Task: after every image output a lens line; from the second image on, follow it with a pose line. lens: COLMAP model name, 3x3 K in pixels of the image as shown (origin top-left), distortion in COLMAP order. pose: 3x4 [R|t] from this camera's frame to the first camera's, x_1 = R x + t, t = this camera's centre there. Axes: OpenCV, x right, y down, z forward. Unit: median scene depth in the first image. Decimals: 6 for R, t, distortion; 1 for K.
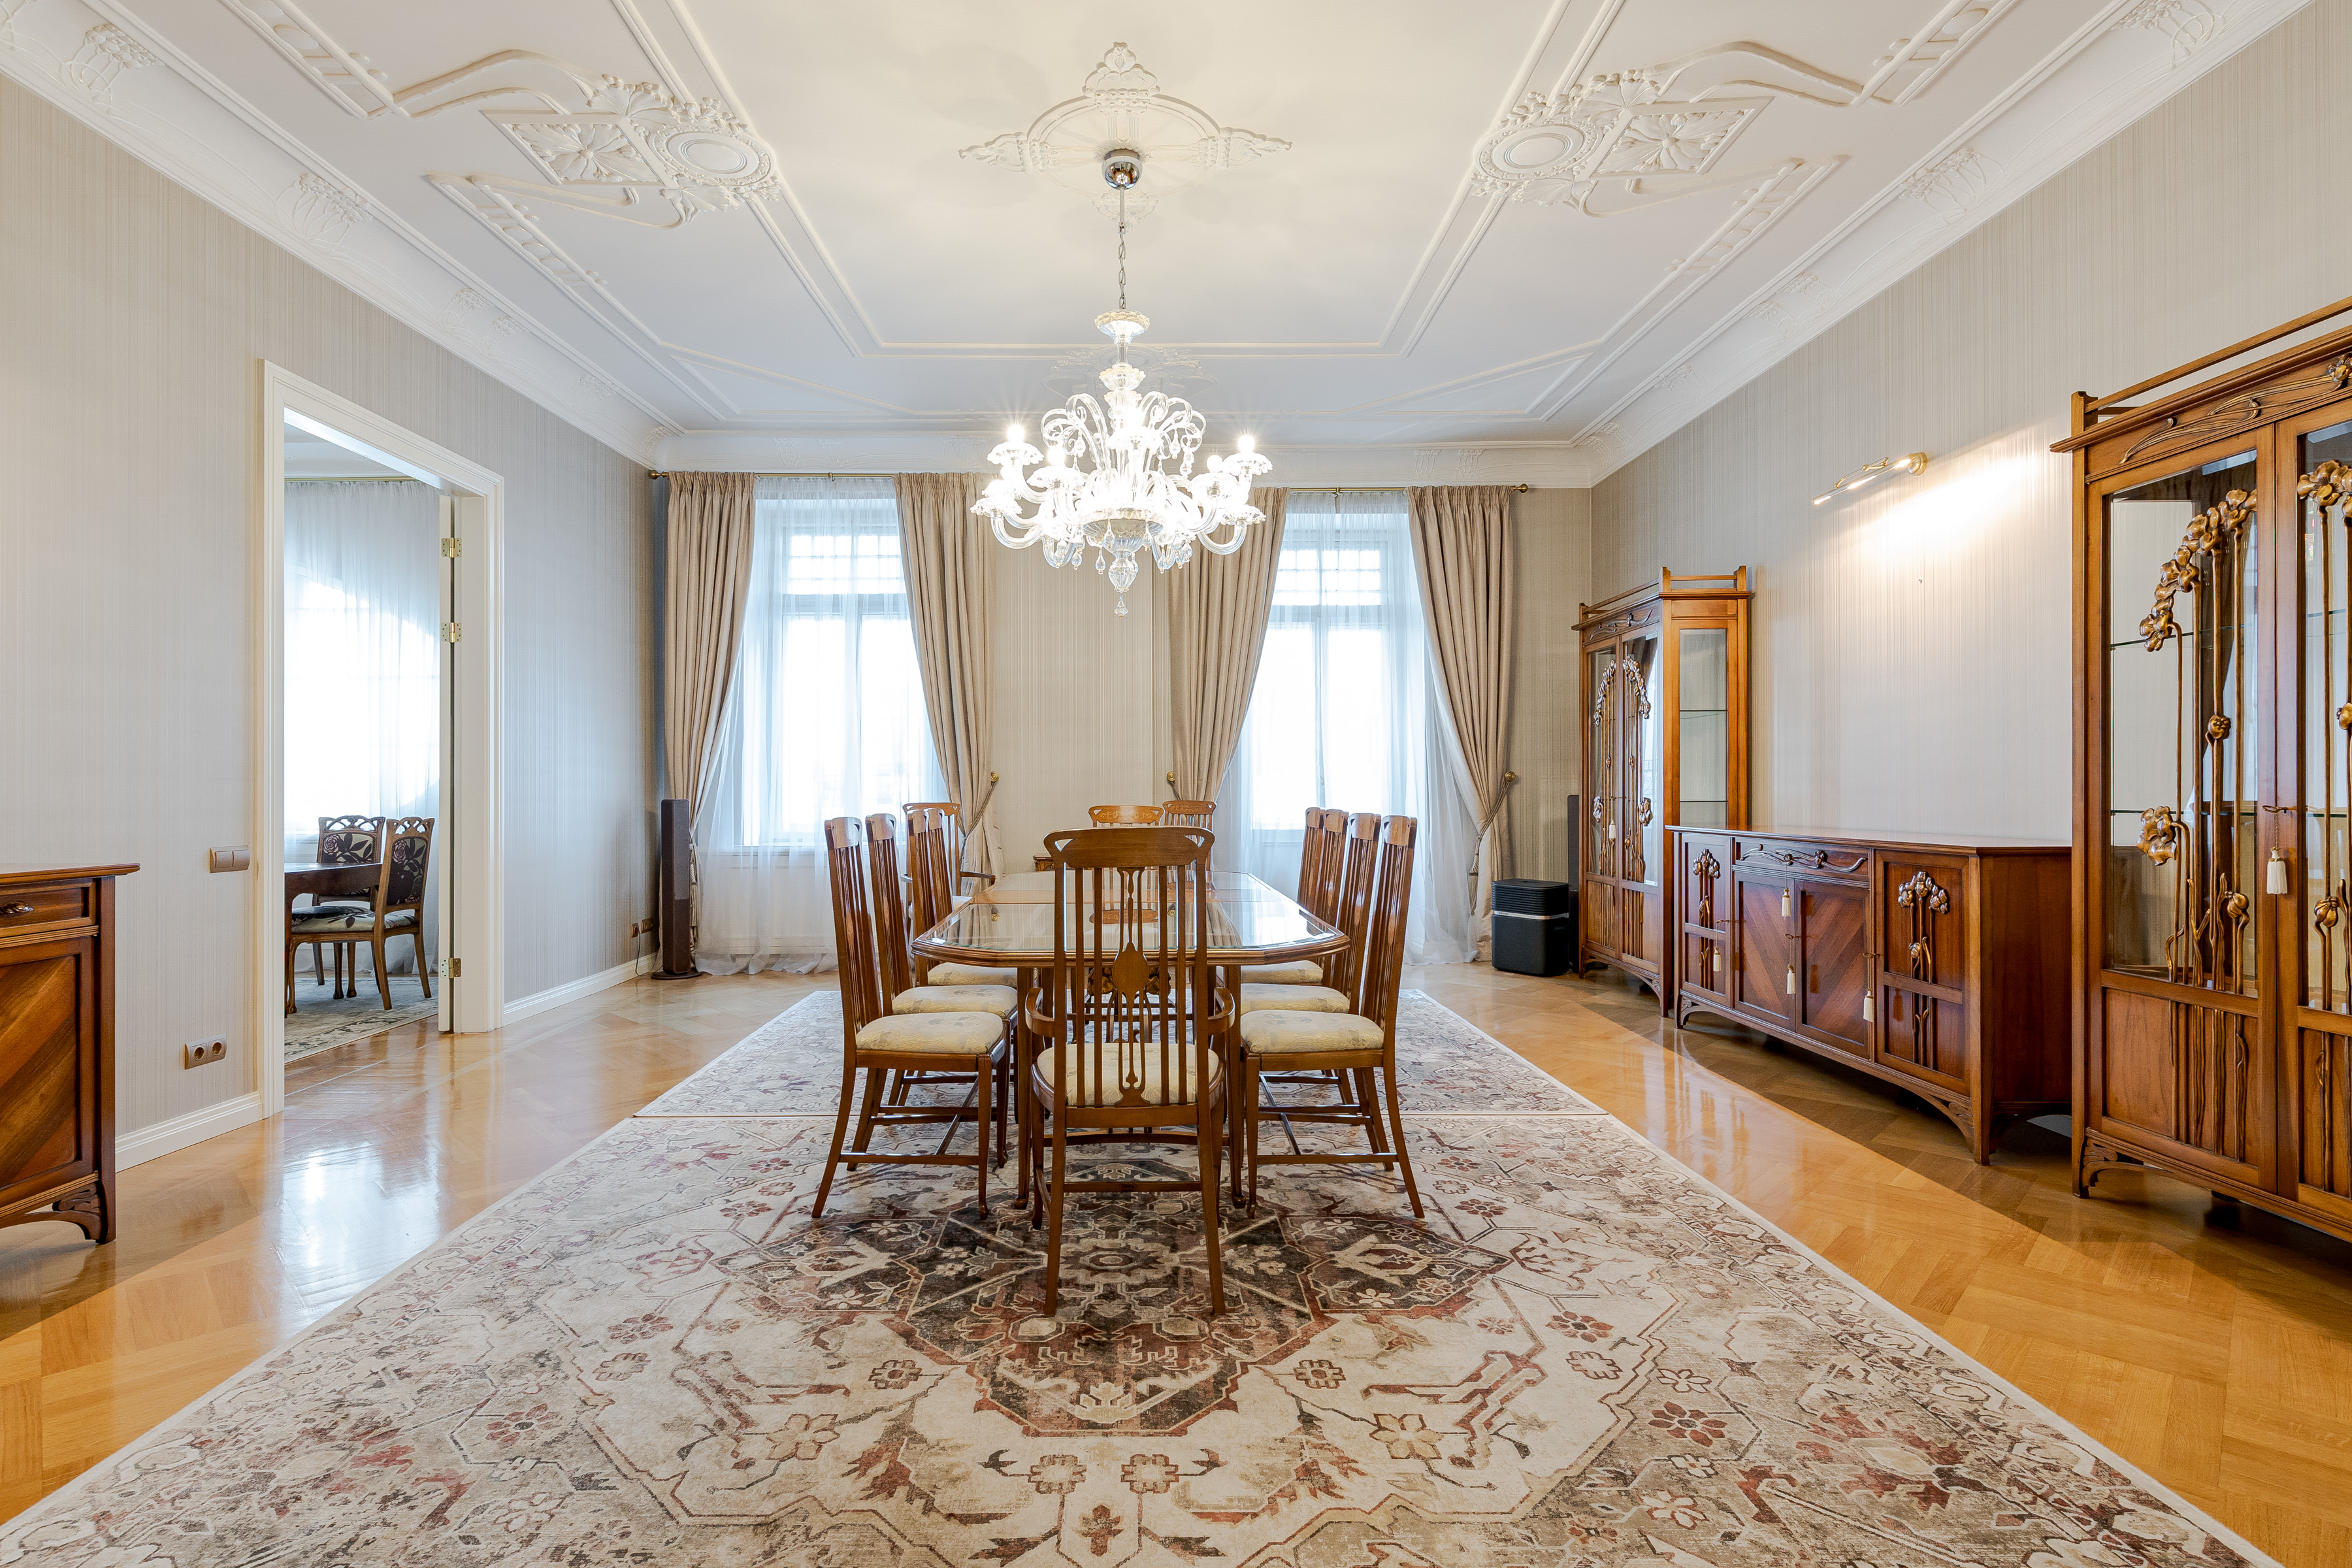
lens RADIAL K [[1160.8, 0, 1141.5], [0, 1160.8, 765.9], [0, 0, 1]] dist [0.002537, 0.000192]
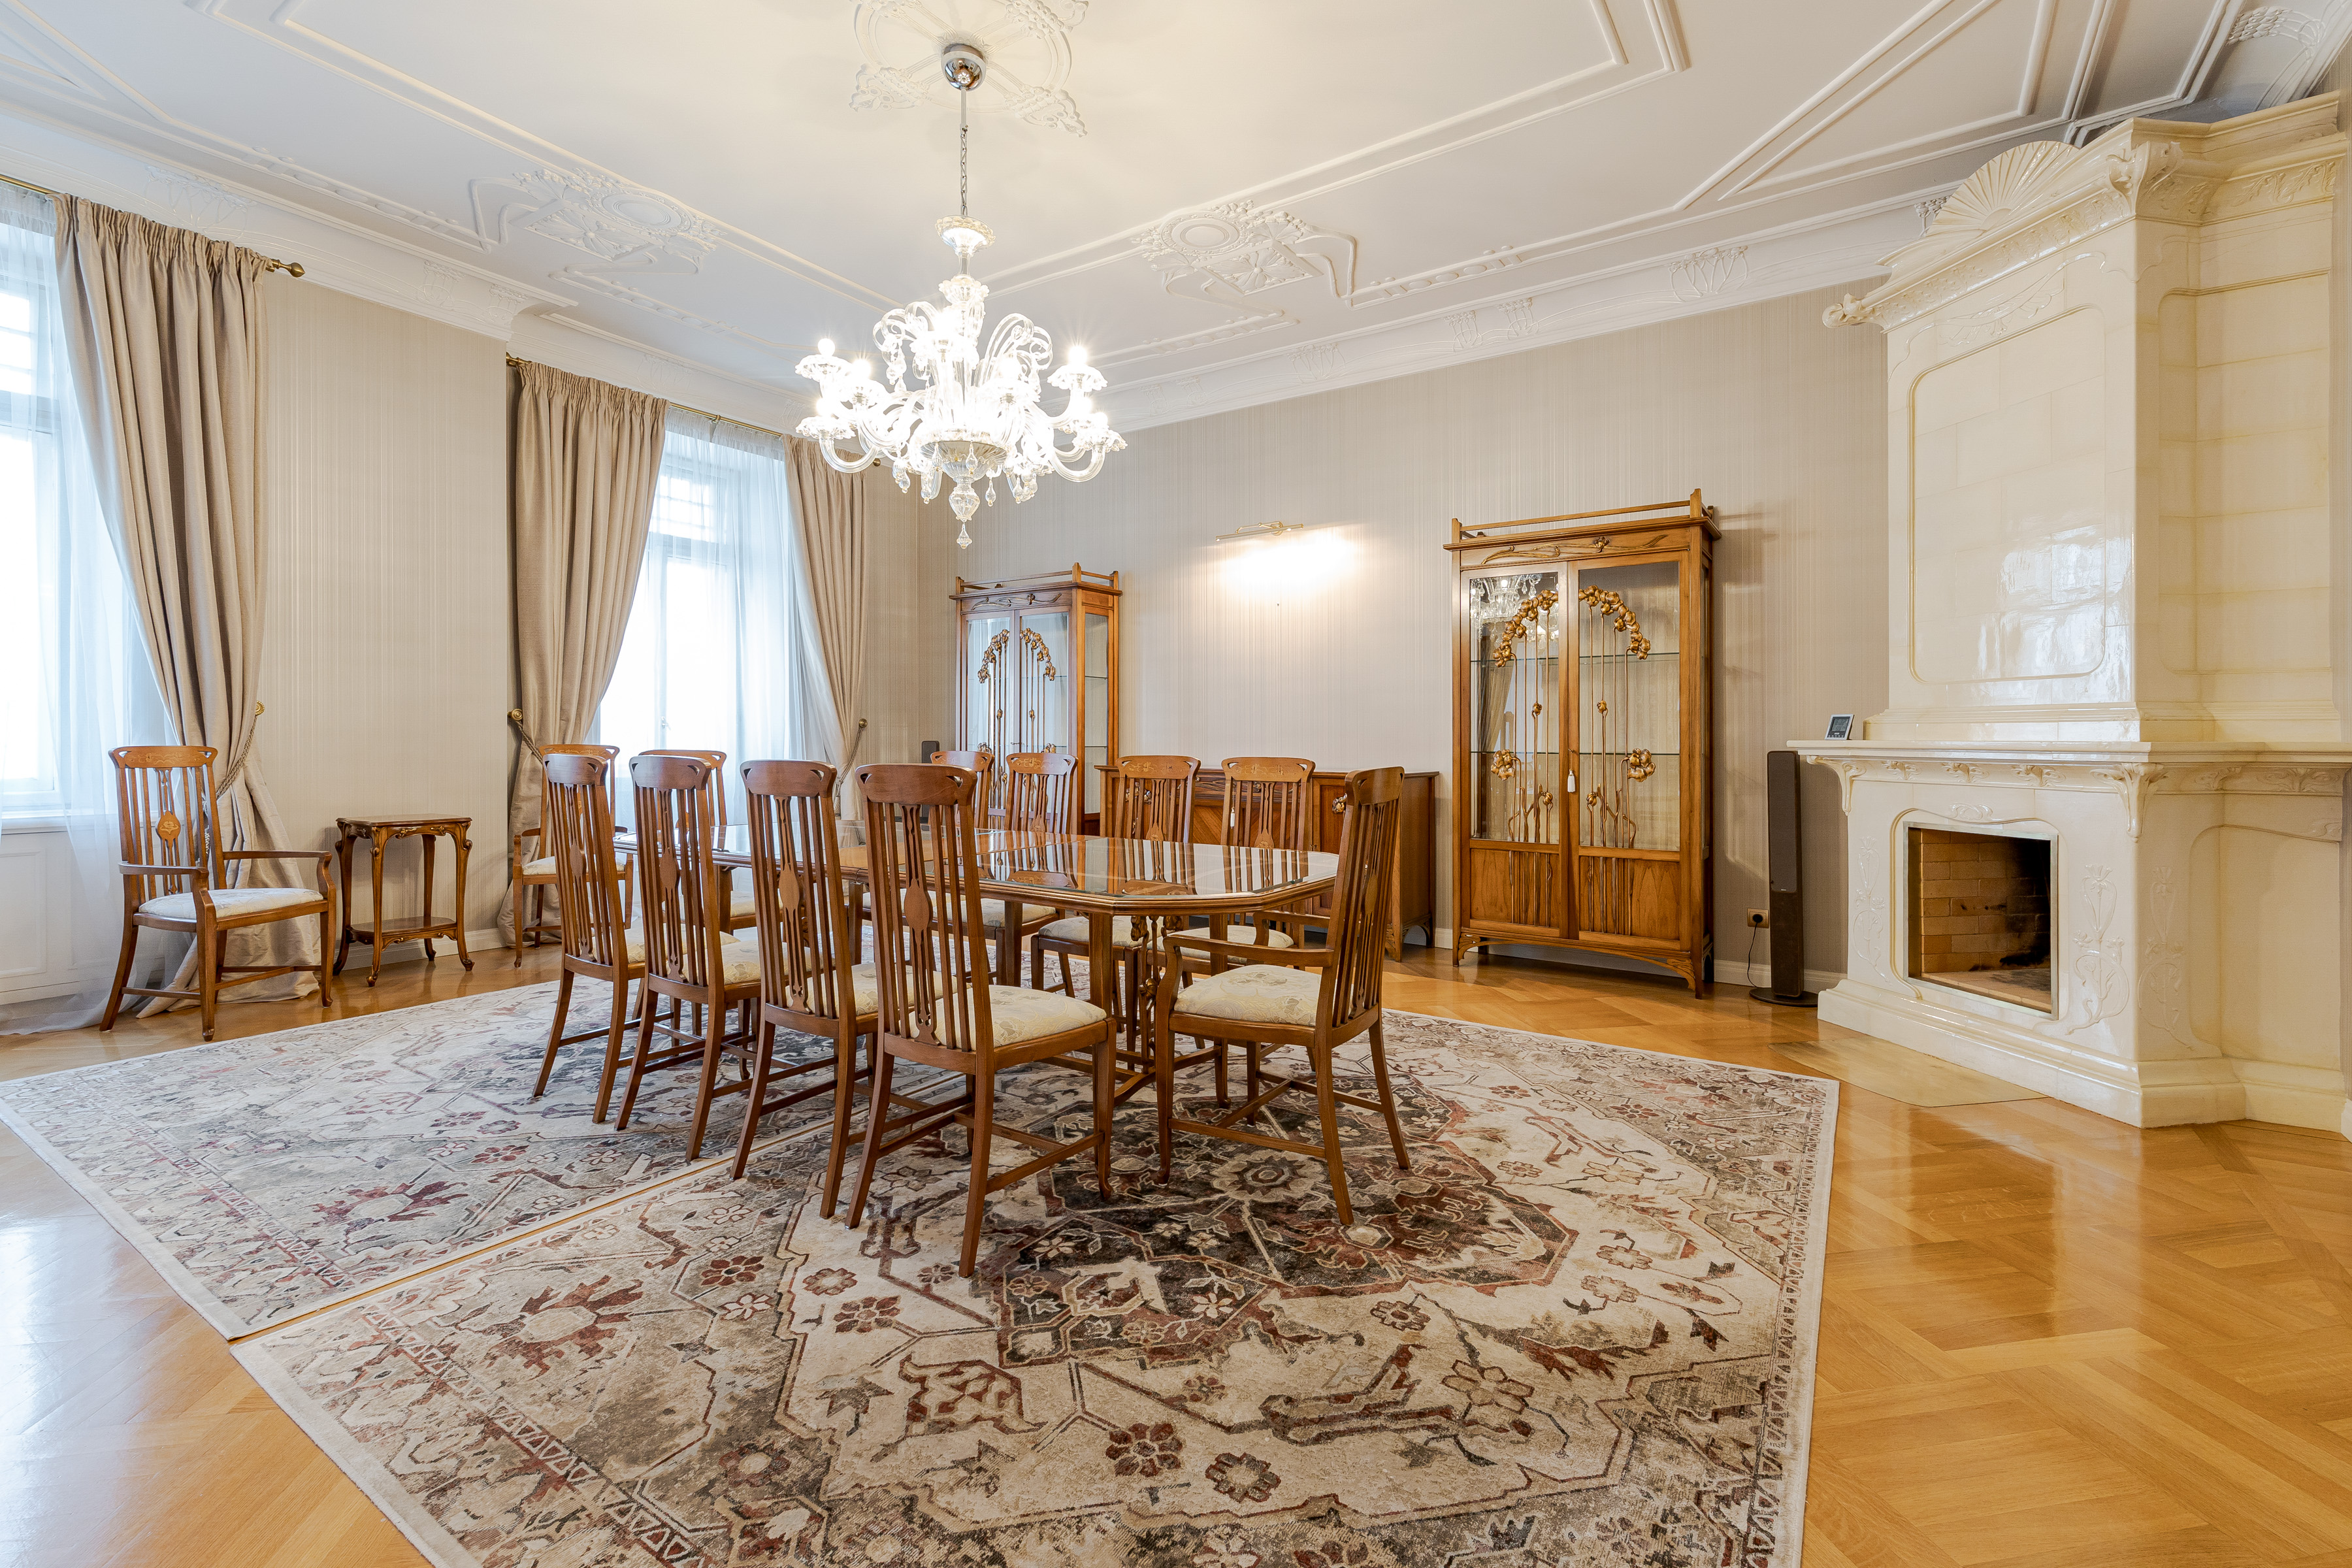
lens RADIAL K [[1036.6, 0, 1185.5], [0, 1036.6, 740.4], [0, 0, 1]] dist [0.003140, -0.000167]
pose [[0.537561, 0.005171, 0.843209, -0.872139], [-0.027131, 0.999570, 0.011167, 0.015180], [-0.842788, -0.028880, 0.537470, 0.556515]]
